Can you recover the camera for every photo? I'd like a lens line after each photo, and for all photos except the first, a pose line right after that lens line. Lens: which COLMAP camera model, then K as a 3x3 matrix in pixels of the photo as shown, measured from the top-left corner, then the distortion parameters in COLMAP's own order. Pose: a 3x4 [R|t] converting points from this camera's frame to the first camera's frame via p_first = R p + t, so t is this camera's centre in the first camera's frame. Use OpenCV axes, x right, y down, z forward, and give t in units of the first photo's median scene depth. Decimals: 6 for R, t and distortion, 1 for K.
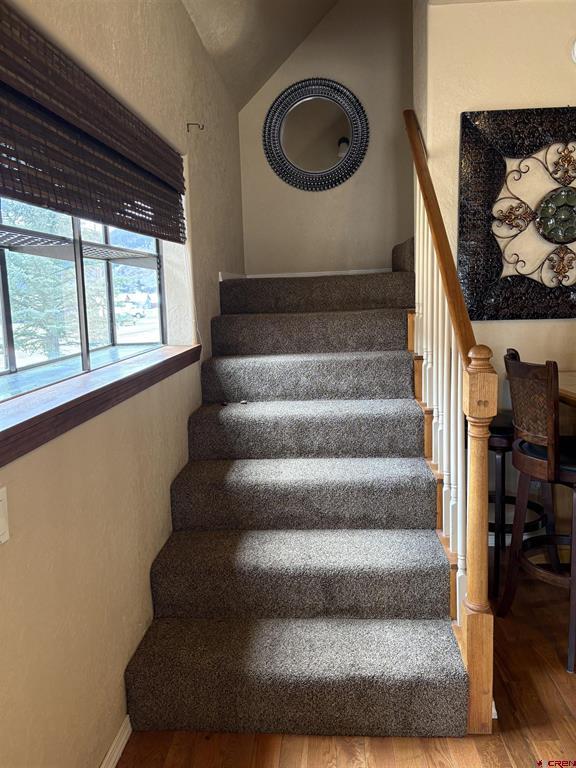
lens RADIAL K [[582.6, 0, 288.0], [0, 582.6, 384.0], [0, 0, 1]] dist [-0.000992, -0.000649]
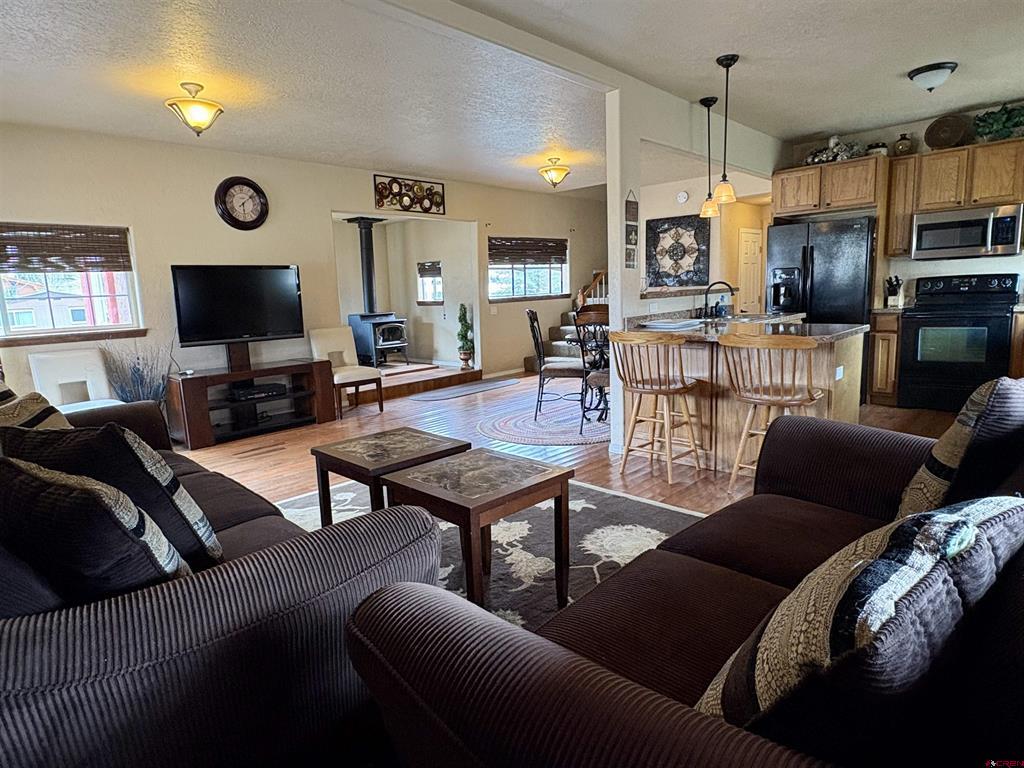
lens RADIAL K [[591.0, 0, 512.0], [0, 591.0, 384.0], [0, 0, 1]] dist [0.001689, 0.001652]
pose [[0.774350, 0.107885, -0.623492, 1.795466], [-0.091946, 0.994084, 0.057817, 0.291669], [0.626041, 0.012557, 0.779689, -1.901278]]
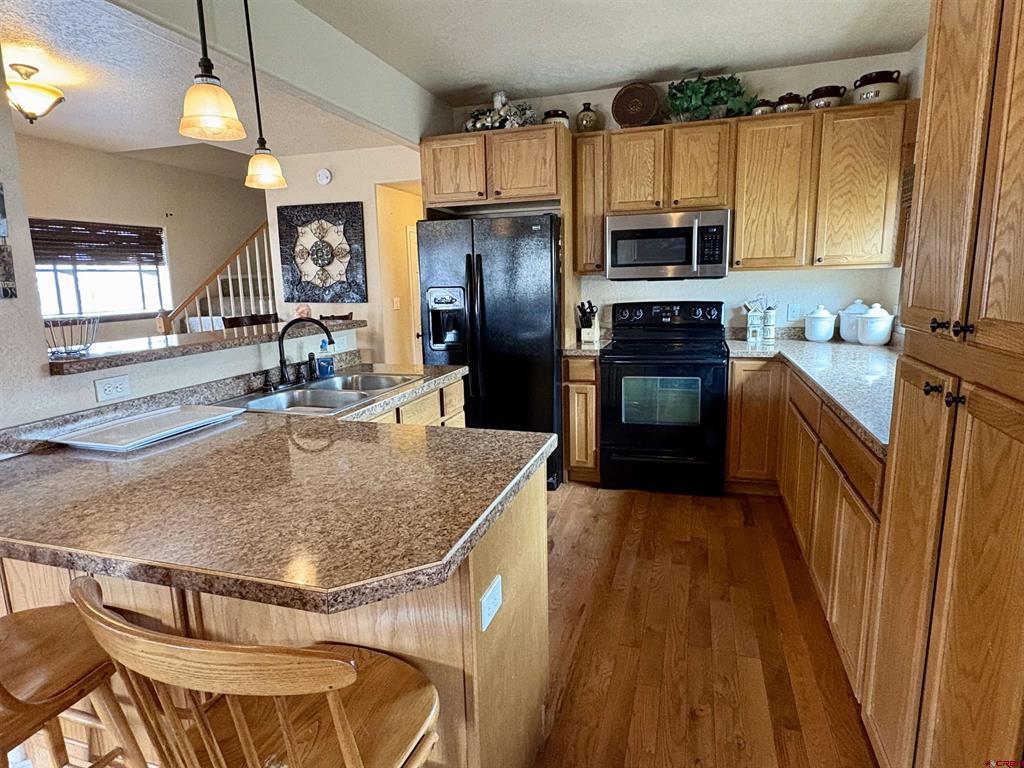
lens RADIAL K [[591.0, 0, 512.0], [0, 591.0, 384.0], [0, 0, 1]] dist [0.001689, 0.001652]
pose [[0.973139, 0.056825, -0.223095, 1.660740], [-0.052478, 0.998300, 0.025370, 0.094621], [0.224158, -0.012981, 0.974466, -0.953681]]
